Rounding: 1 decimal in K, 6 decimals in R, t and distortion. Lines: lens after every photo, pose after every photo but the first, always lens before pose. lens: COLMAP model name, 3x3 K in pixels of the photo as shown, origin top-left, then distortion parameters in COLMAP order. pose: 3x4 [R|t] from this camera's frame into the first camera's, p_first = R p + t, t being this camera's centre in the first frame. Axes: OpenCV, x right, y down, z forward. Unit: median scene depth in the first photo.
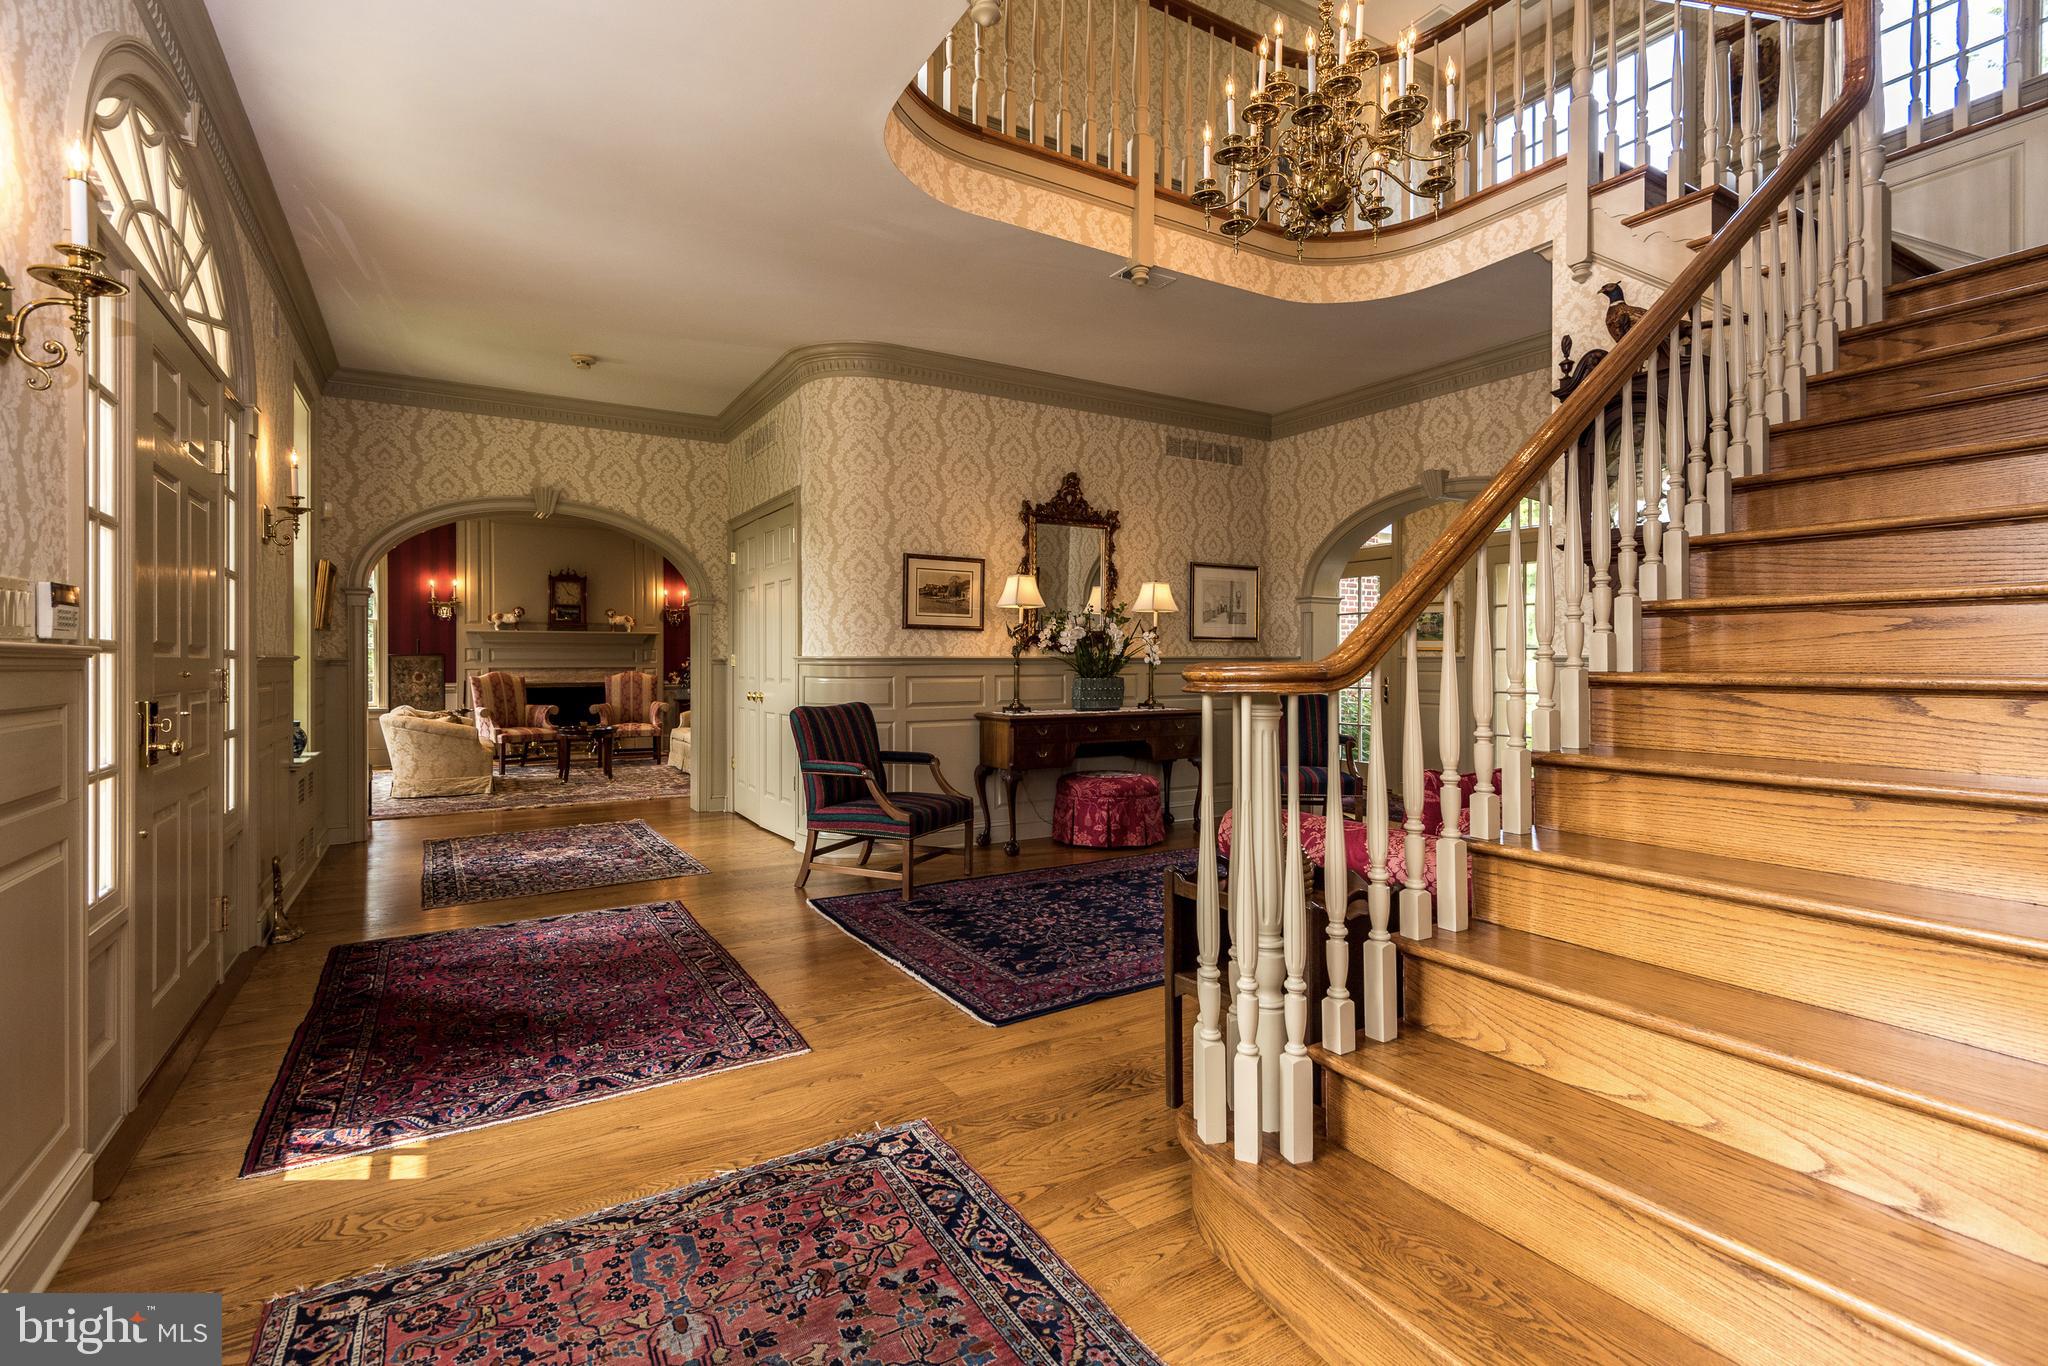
lens RADIAL K [[956.3, 0, 1019.5], [0, 956.3, 672.4], [0, 0, 1]] dist [0.016025, -0.000503]
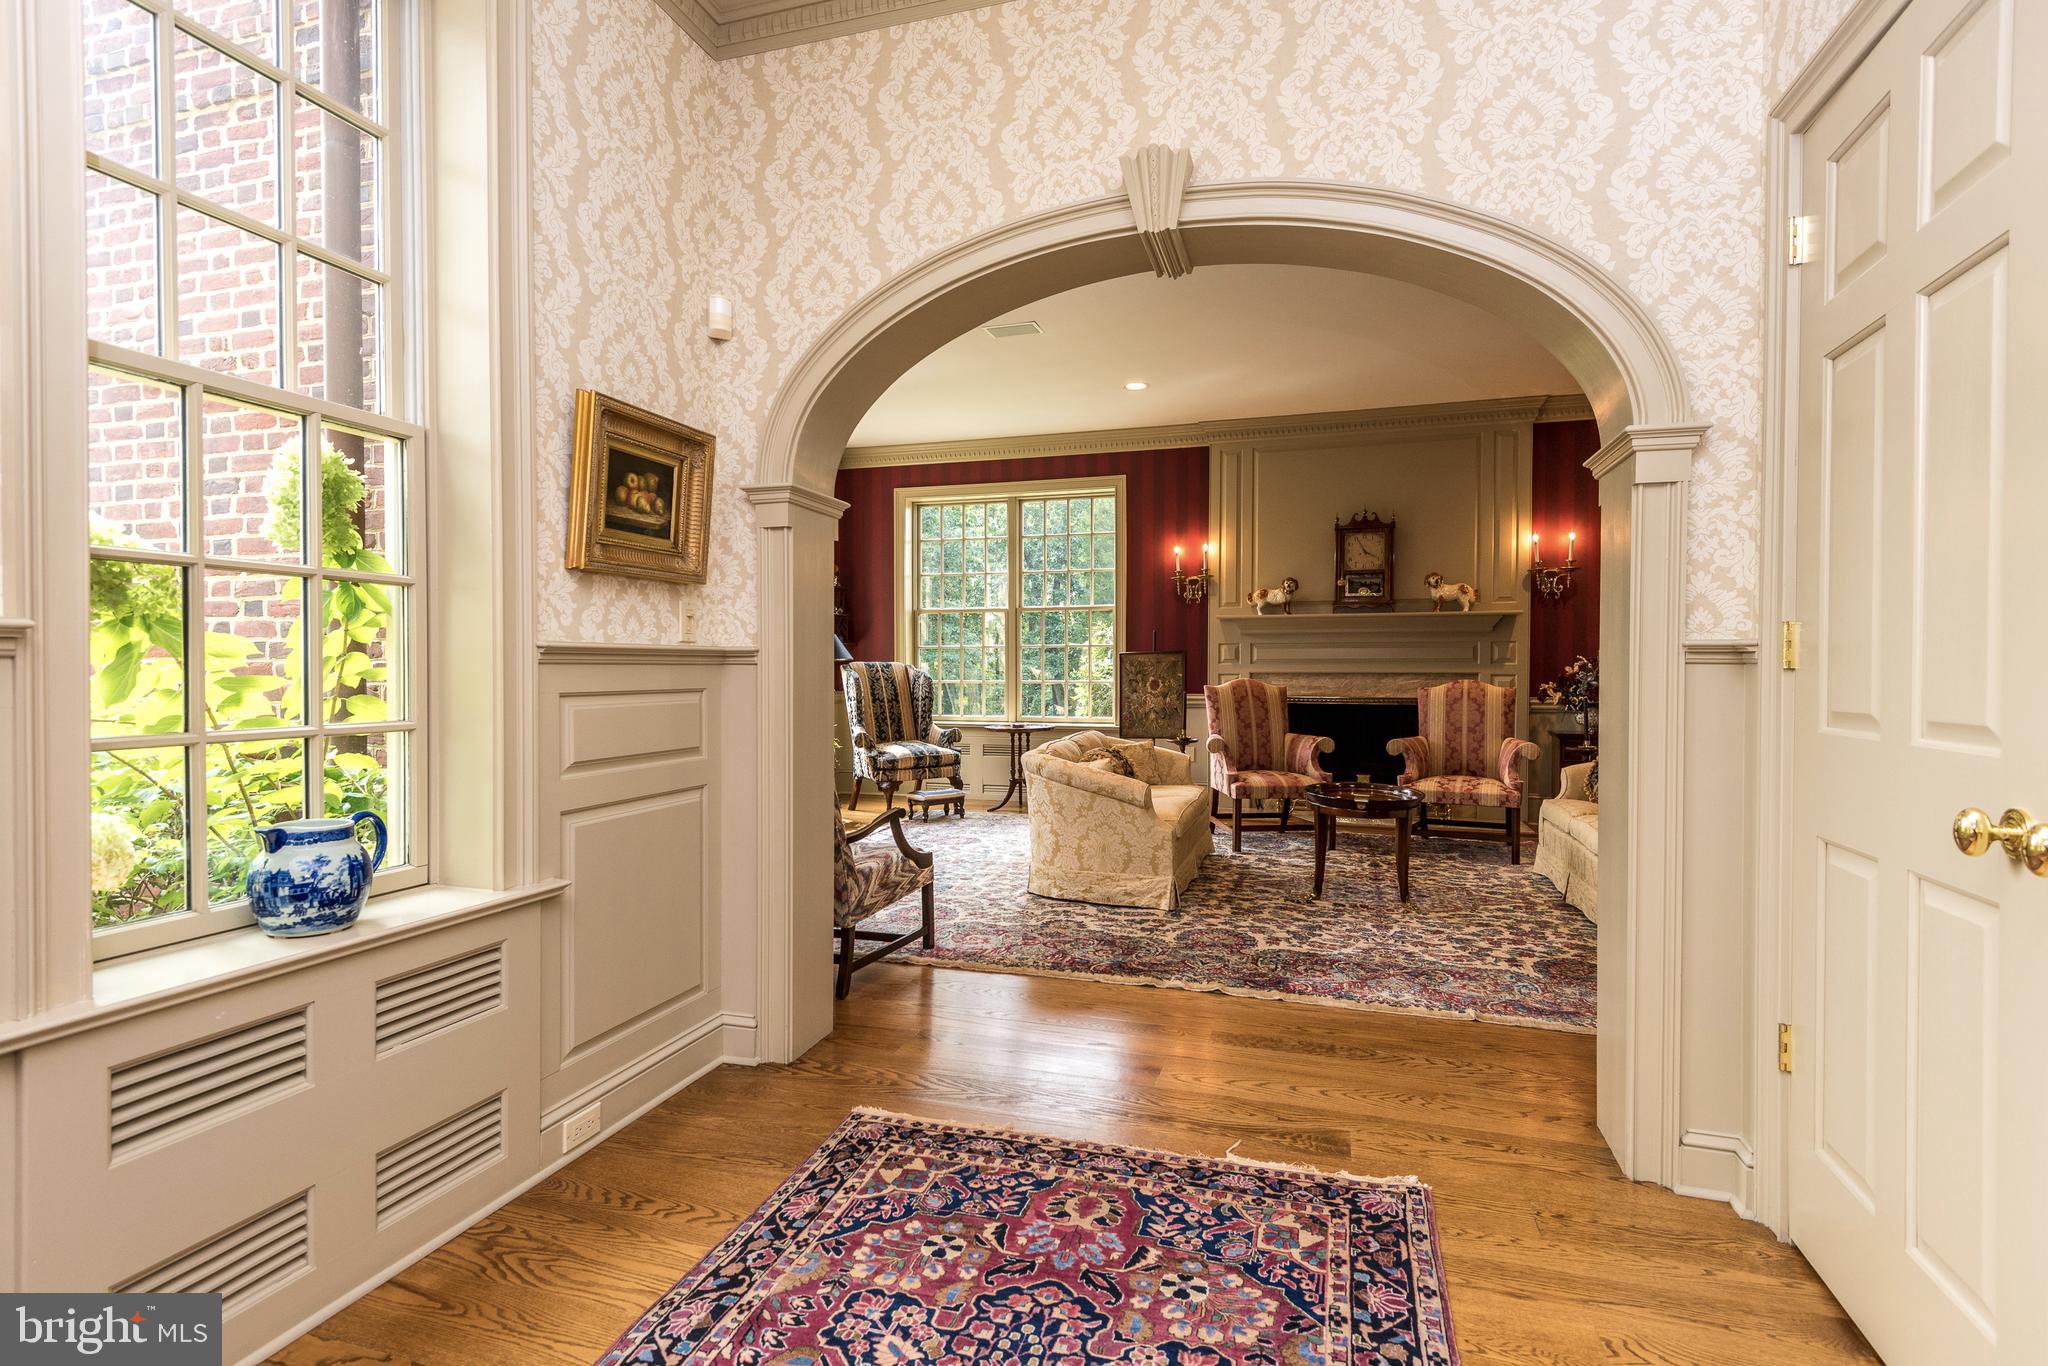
lens RADIAL K [[956.3, 0, 1019.5], [0, 956.3, 672.4], [0, 0, 1]] dist [0.016025, -0.000503]
pose [[0.657599, 0.005022, -0.753351, -0.174401], [-0.011038, 0.999935, -0.002970, -0.001232], [0.753287, 0.010269, 0.657612, 0.489813]]
